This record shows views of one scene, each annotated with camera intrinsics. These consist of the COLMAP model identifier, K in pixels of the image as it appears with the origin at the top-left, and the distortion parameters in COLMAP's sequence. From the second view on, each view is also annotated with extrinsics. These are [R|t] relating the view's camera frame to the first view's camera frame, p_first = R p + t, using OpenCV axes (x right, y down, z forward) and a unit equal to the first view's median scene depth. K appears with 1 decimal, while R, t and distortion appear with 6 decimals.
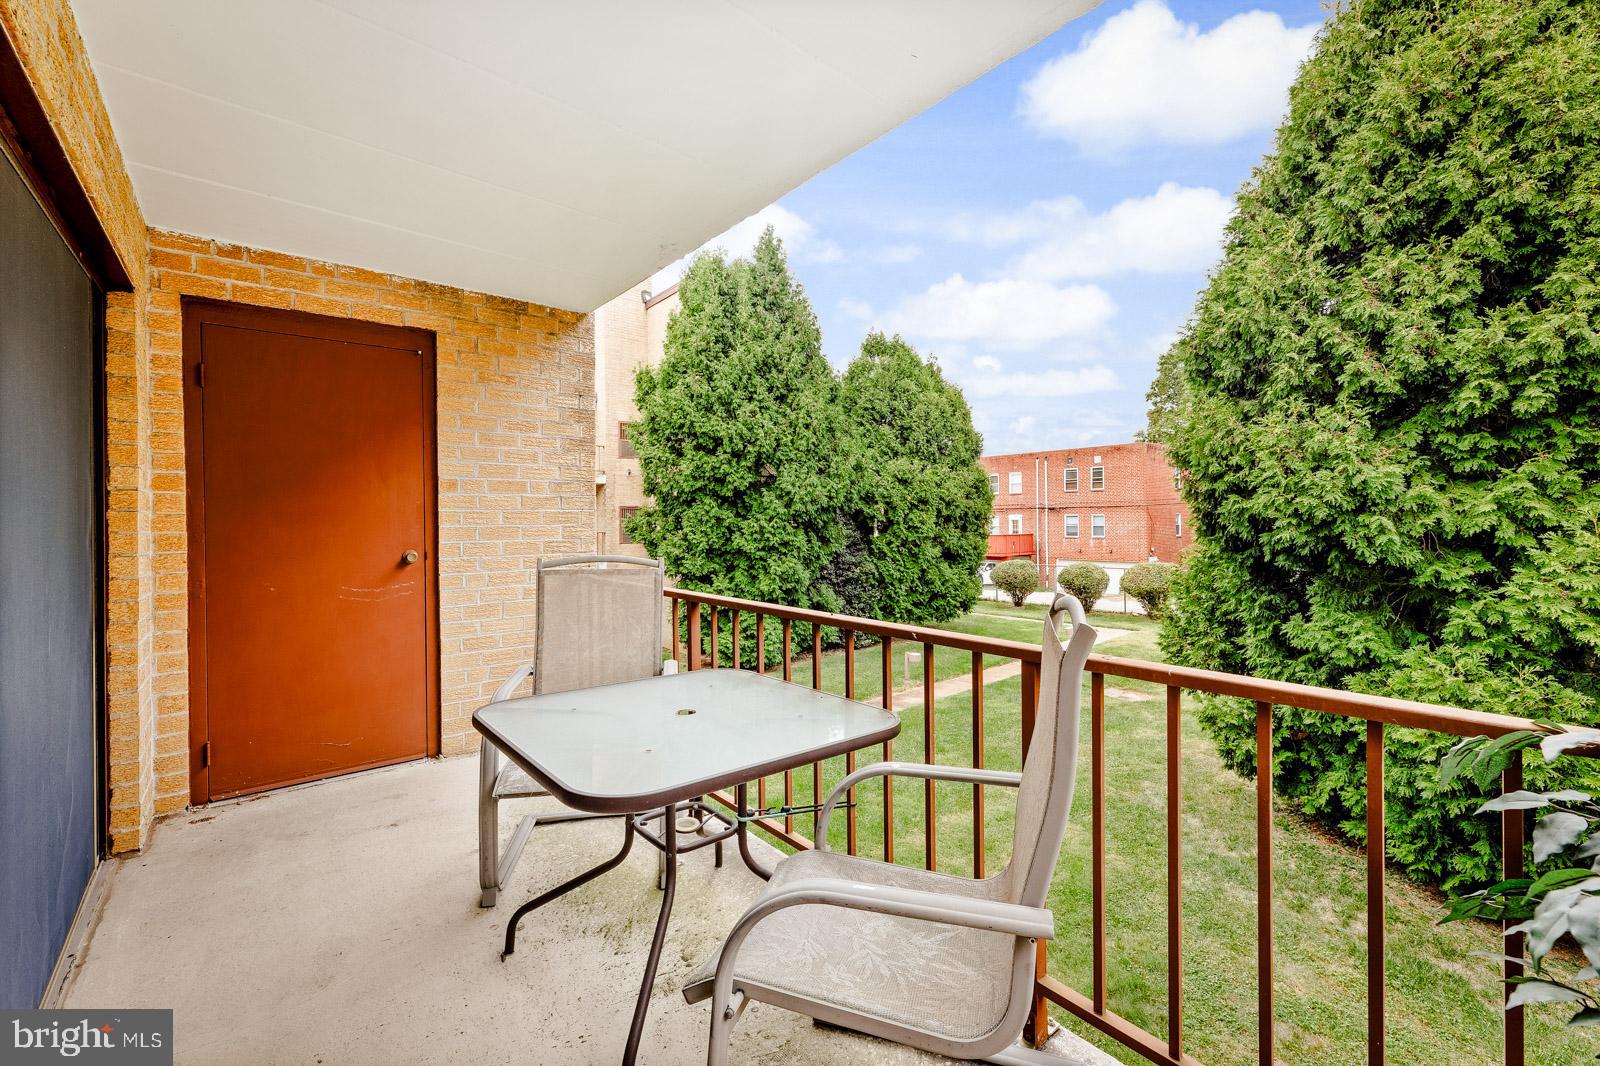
lens RADIAL K [[649.2, 0, 809.4], [0, 649.2, 522.6], [0, 0, 1]] dist [-0.001443, -0.000170]
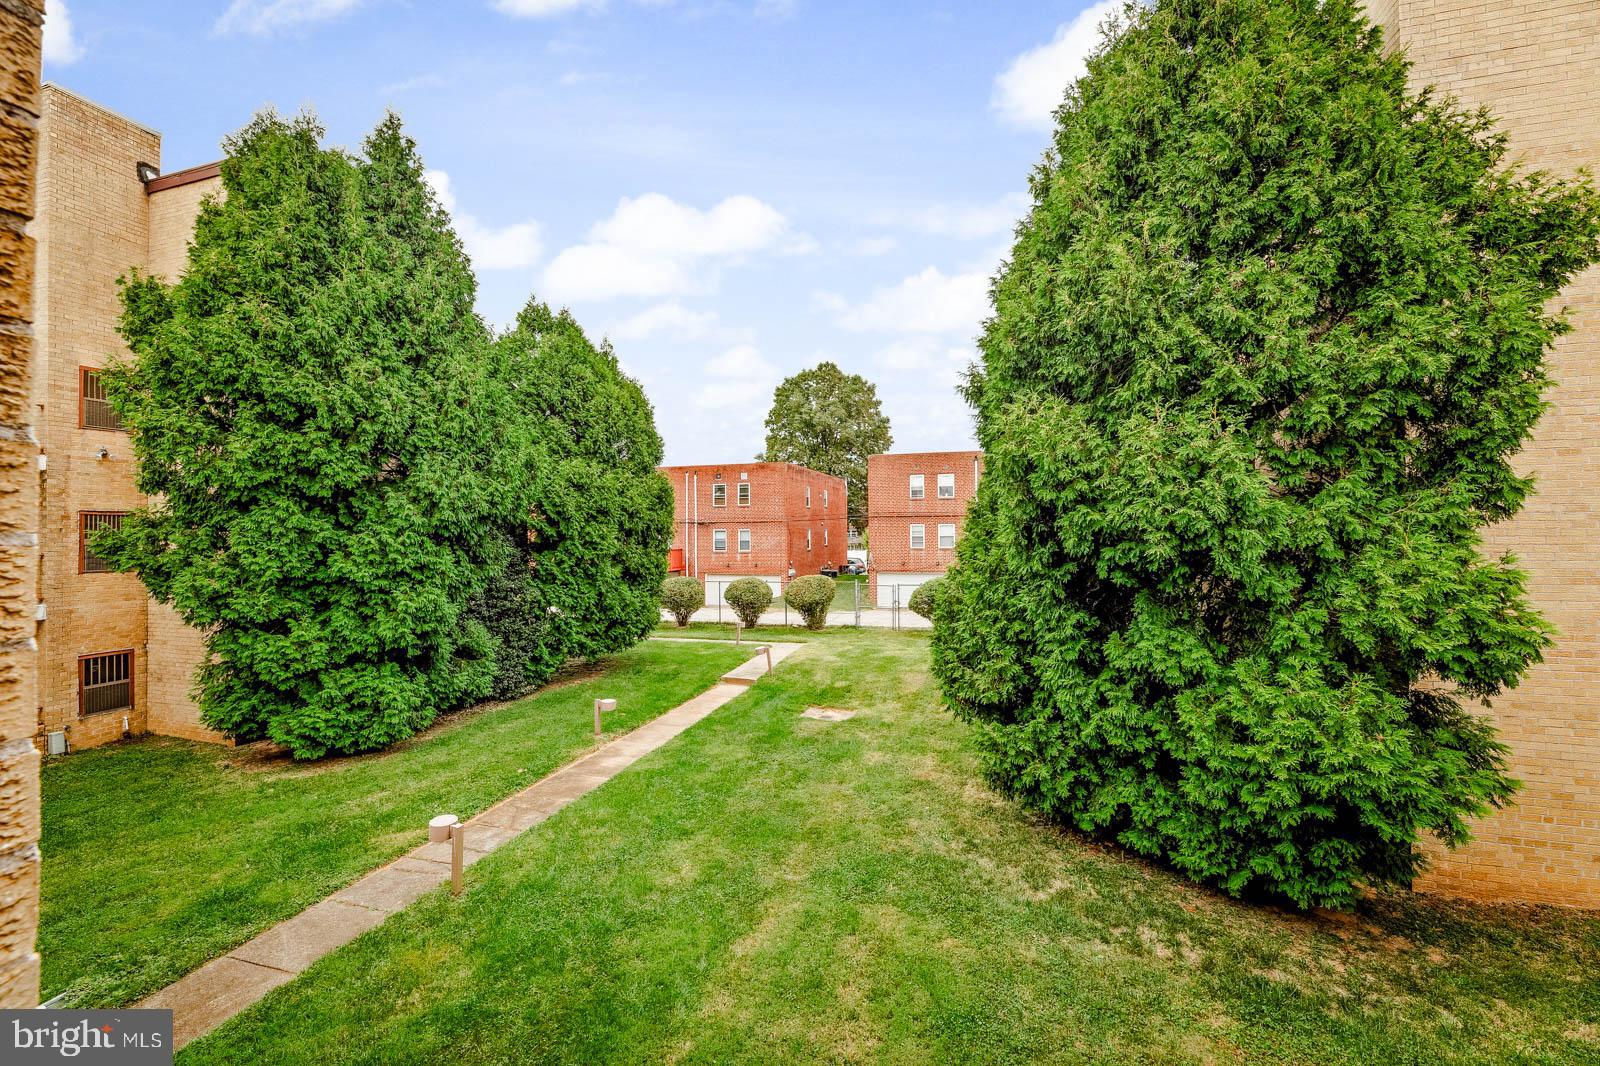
lens RADIAL K [[646.3, 0, 801.4], [0, 646.3, 526.0], [0, 0, 1]] dist [-0.000611, 0.000143]
pose [[0.845239, 0.008706, 0.534318, -0.144935], [0.000805, 0.999845, -0.017564, 0.001071], [-0.534388, 0.015276, 0.845101, 0.433341]]
